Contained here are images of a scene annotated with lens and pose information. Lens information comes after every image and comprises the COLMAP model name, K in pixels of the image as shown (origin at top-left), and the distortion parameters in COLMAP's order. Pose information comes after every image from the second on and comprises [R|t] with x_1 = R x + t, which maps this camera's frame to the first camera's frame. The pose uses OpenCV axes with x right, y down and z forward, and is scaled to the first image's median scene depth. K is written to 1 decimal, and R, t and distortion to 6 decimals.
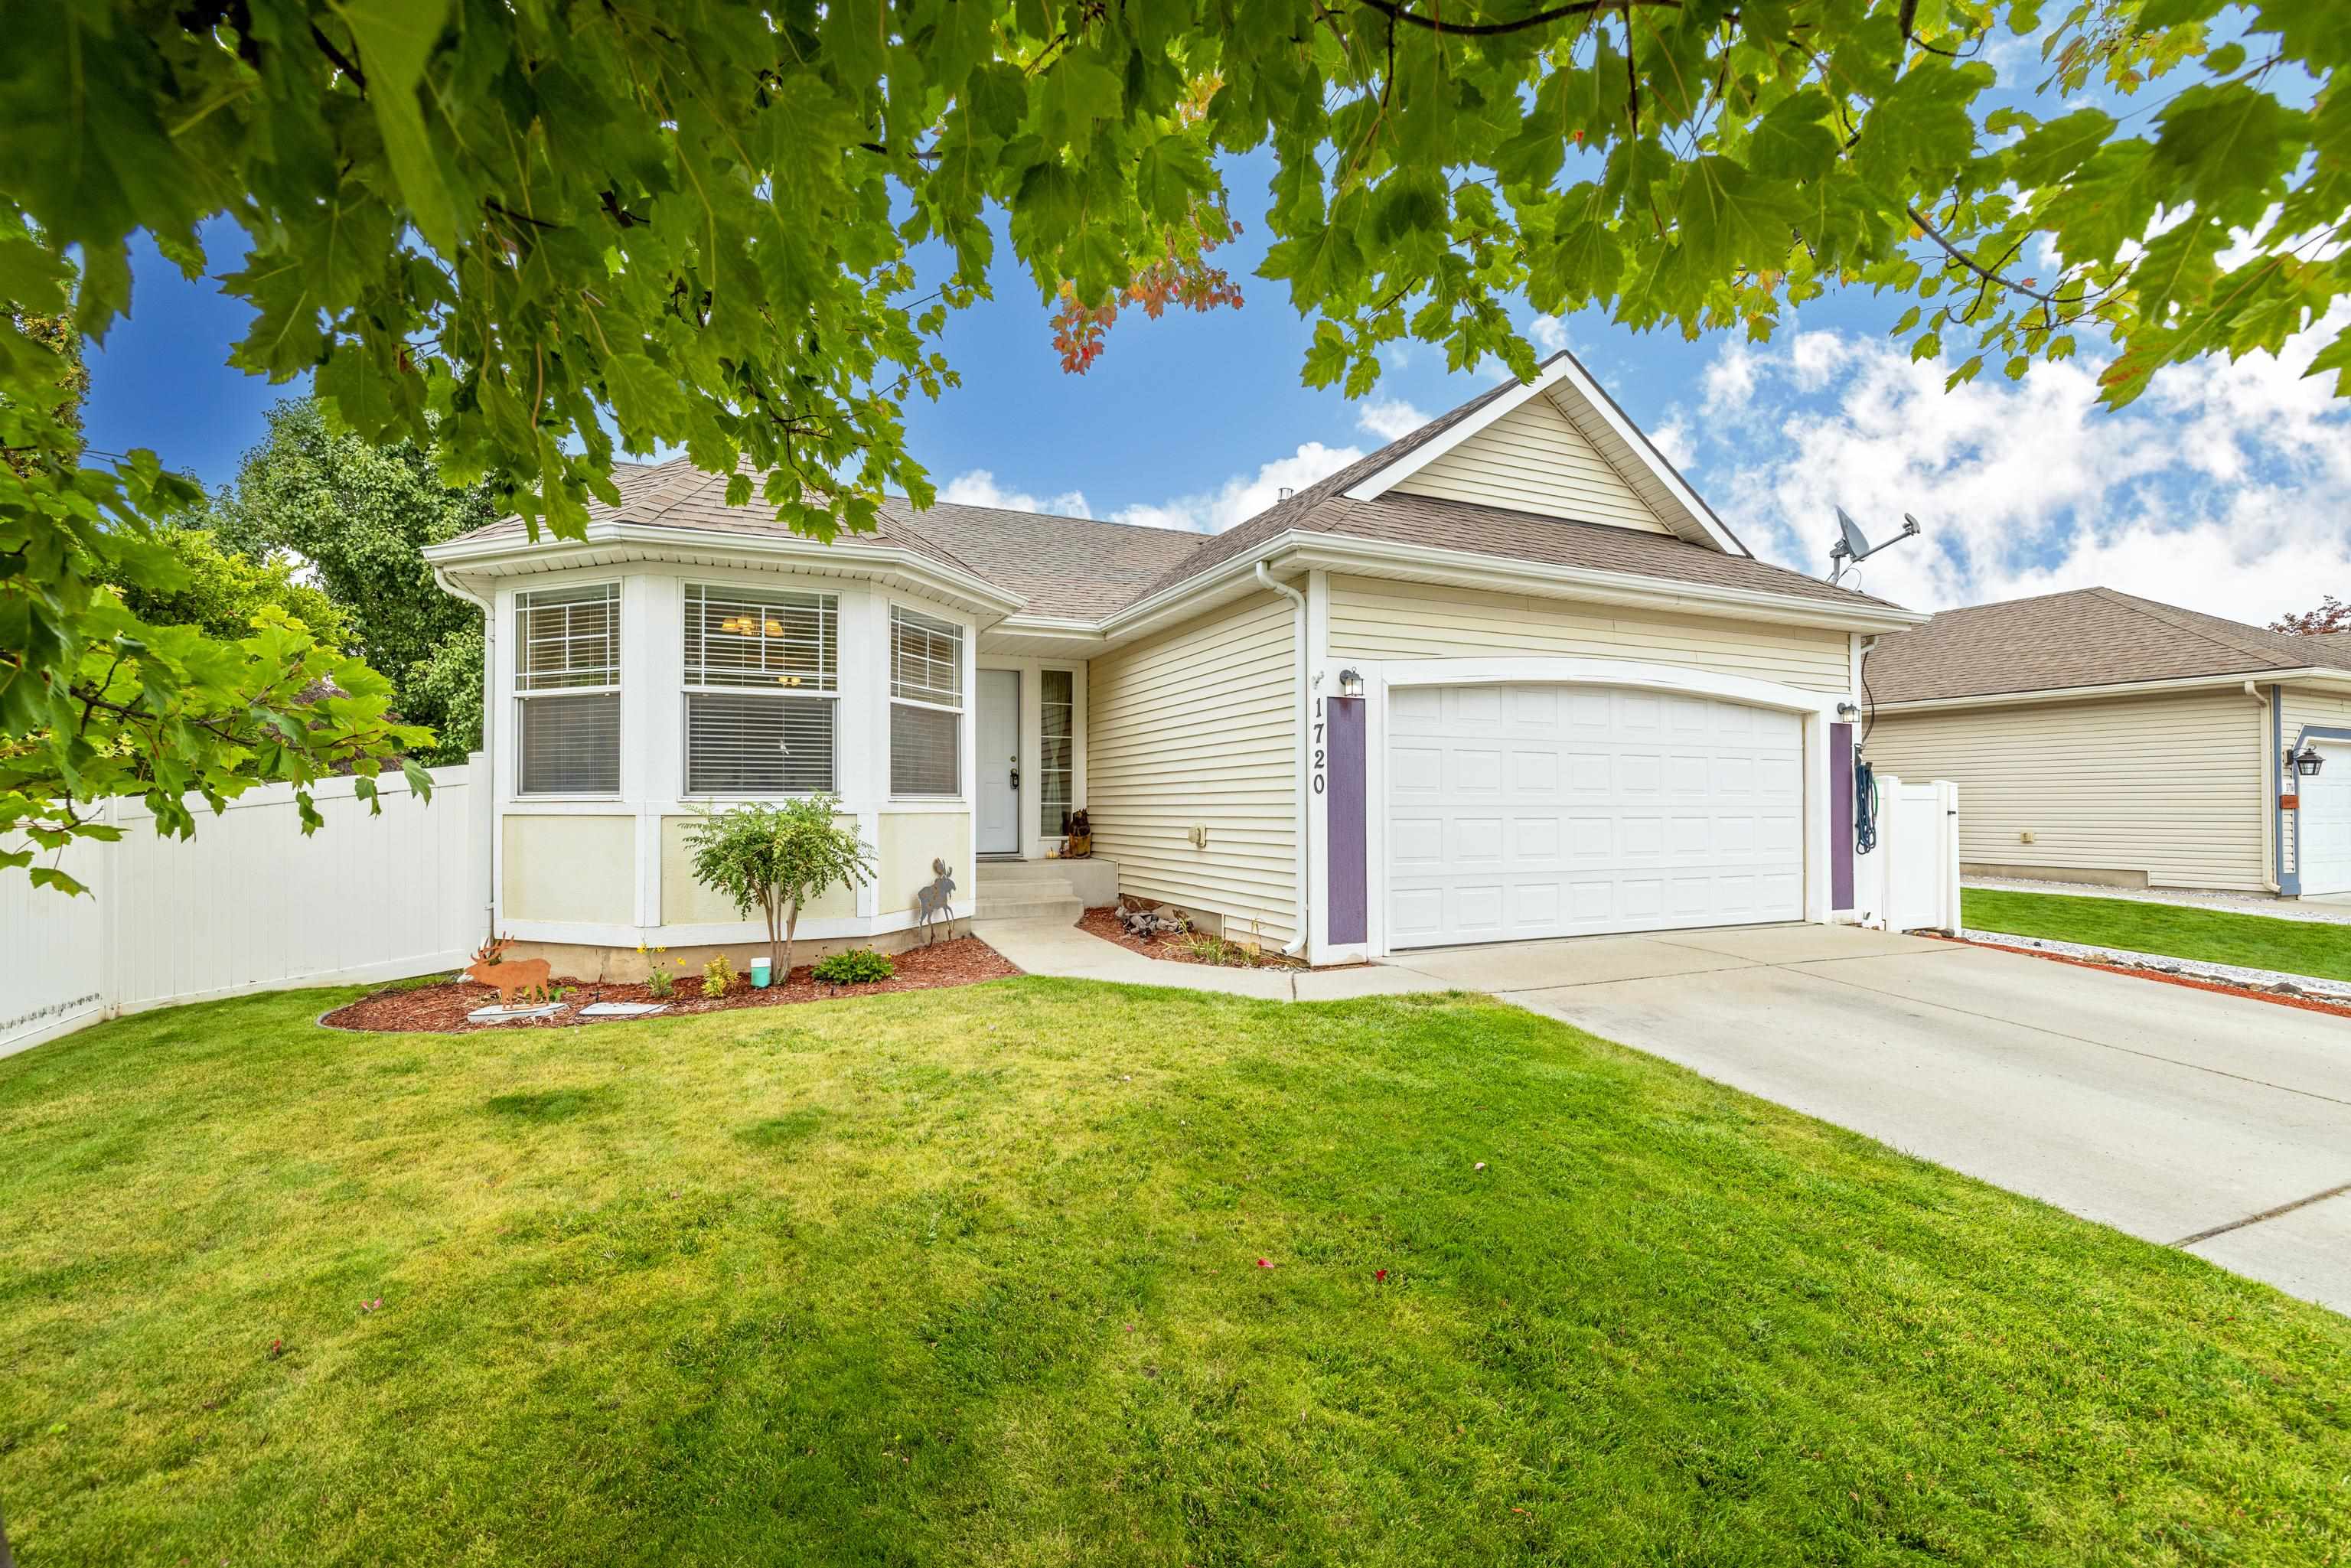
lens RADIAL K [[996.4, 0, 1159.4], [0, 996.4, 802.0], [0, 0, 1]] dist [0.001017, 0.000499]
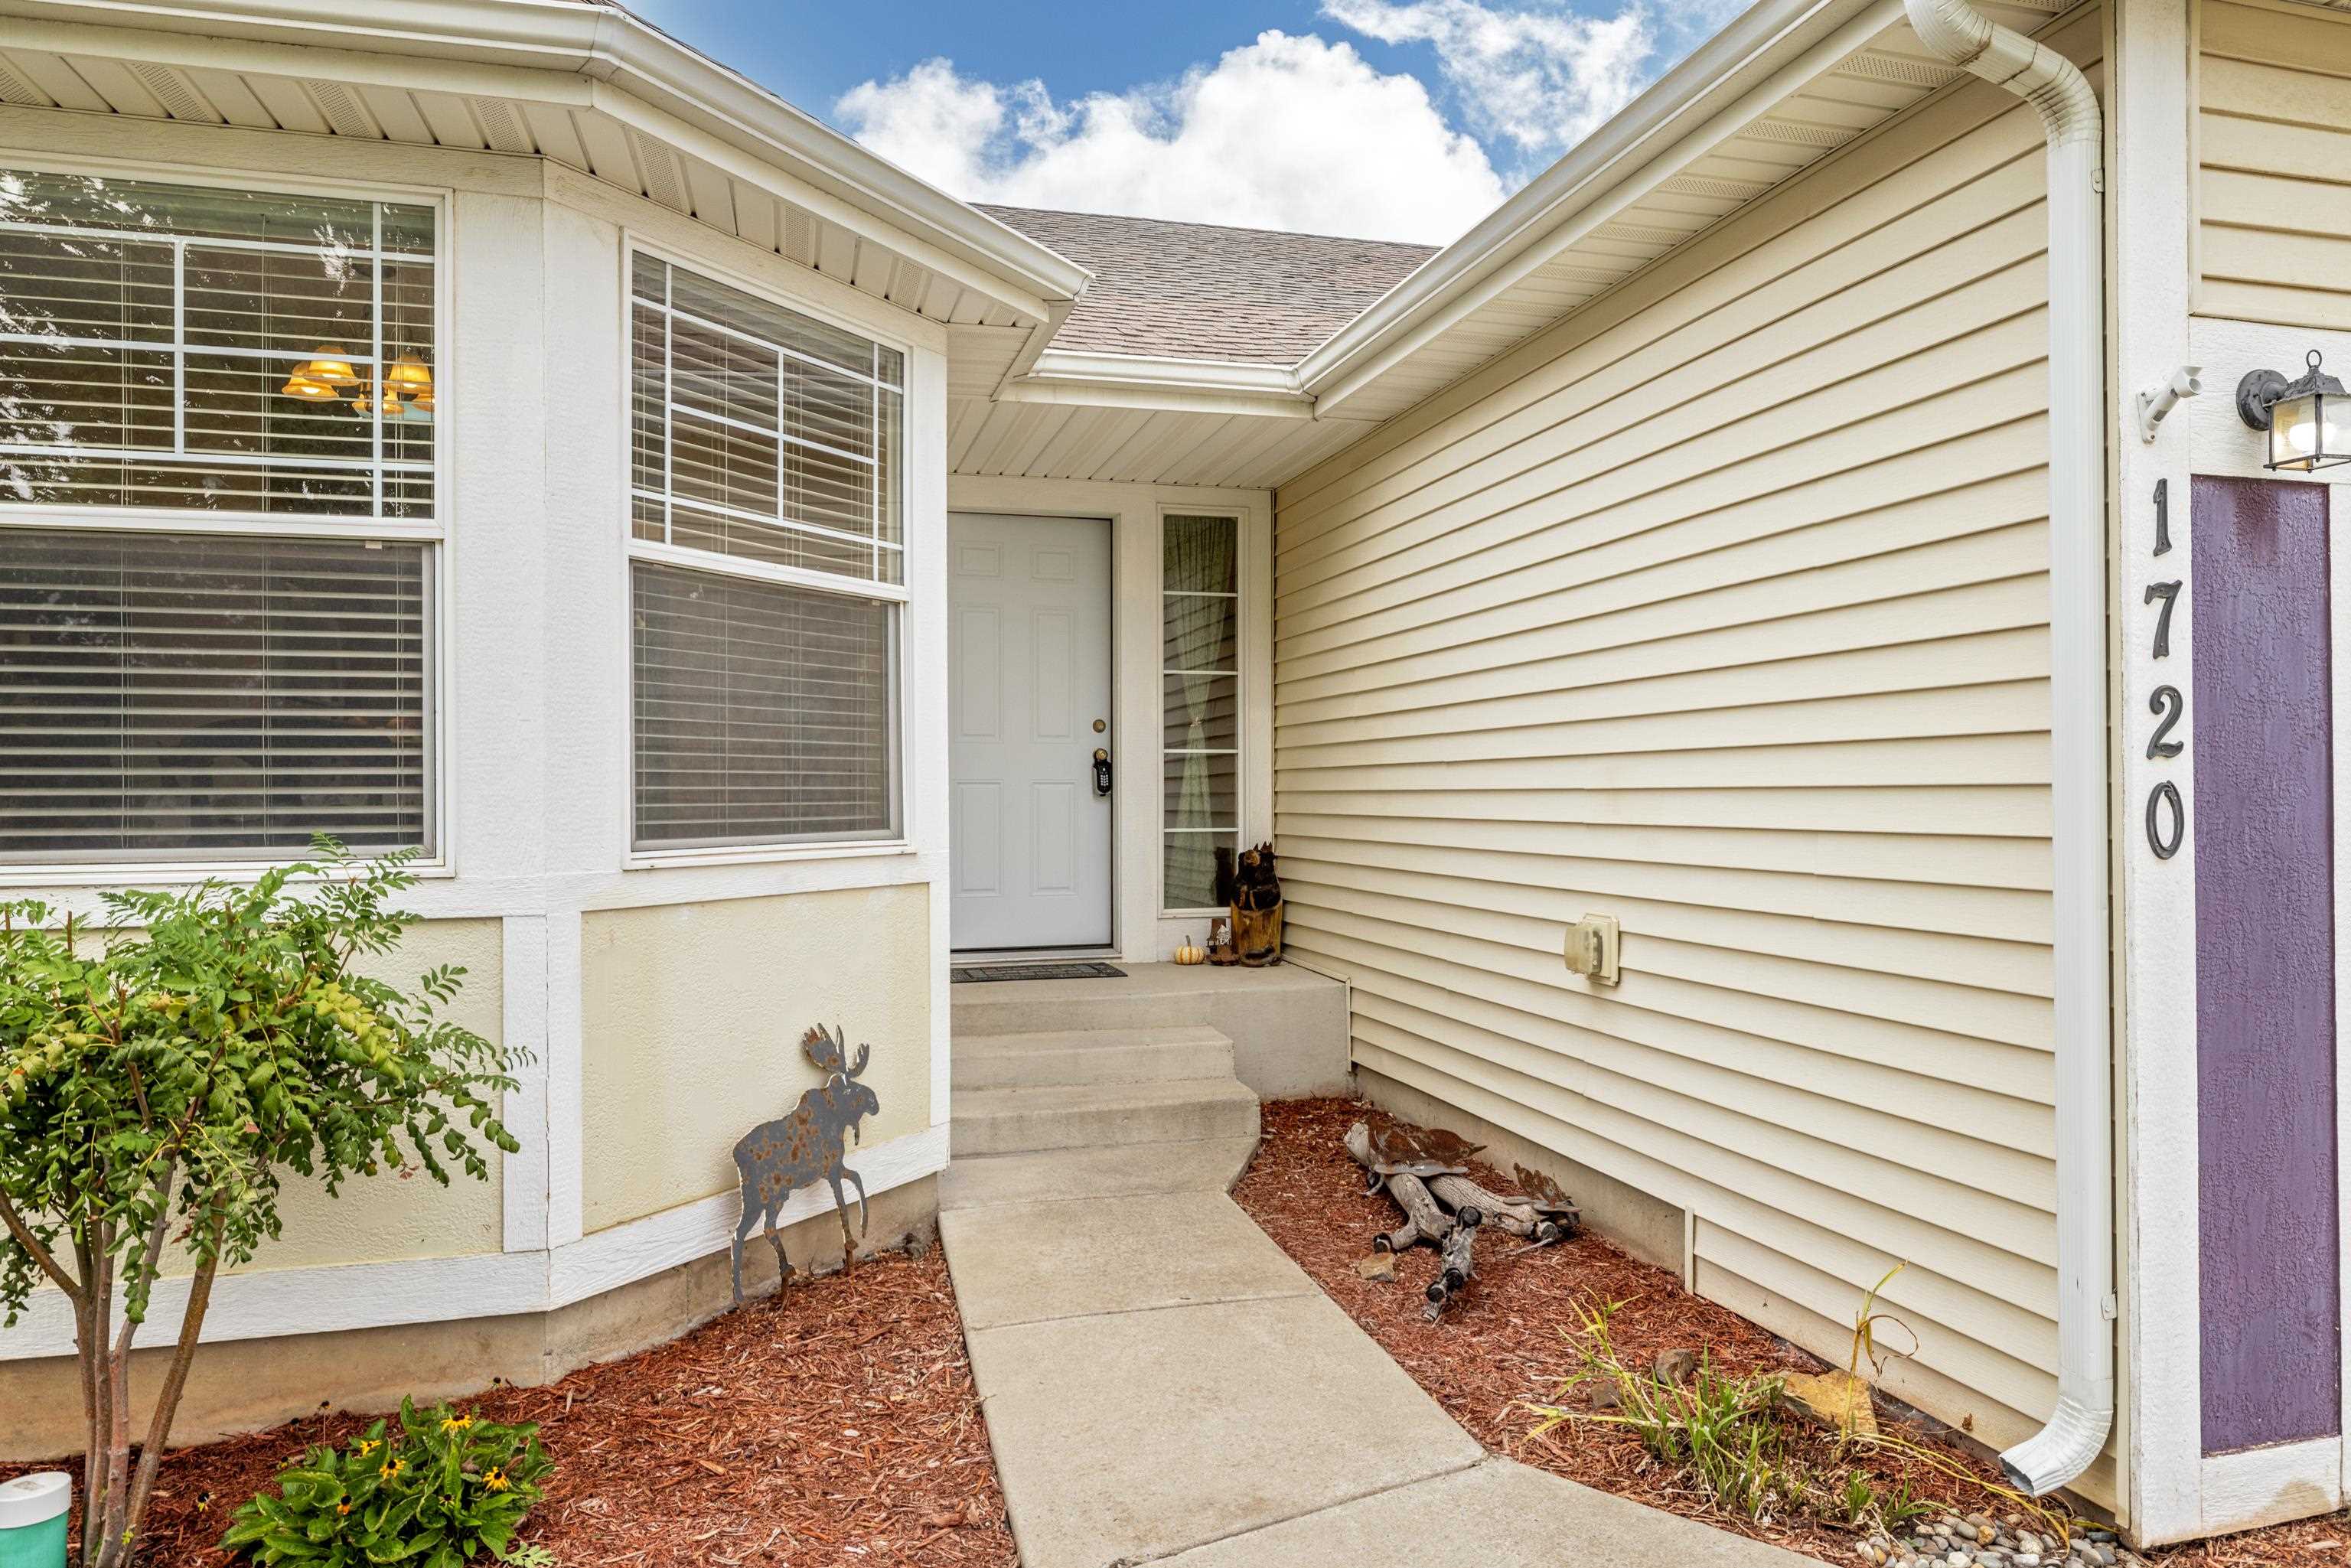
lens RADIAL K [[1473.9, 0, 1152.7], [0, 1473.9, 785.3], [0, 0, 1]] dist [0.000811, -0.001494]
pose [[0.986168, -0.003711, -0.165706, -0.025855], [0.003938, 0.999992, 0.001043, -0.024352], [0.165701, -0.001681, 0.986175, 0.505372]]
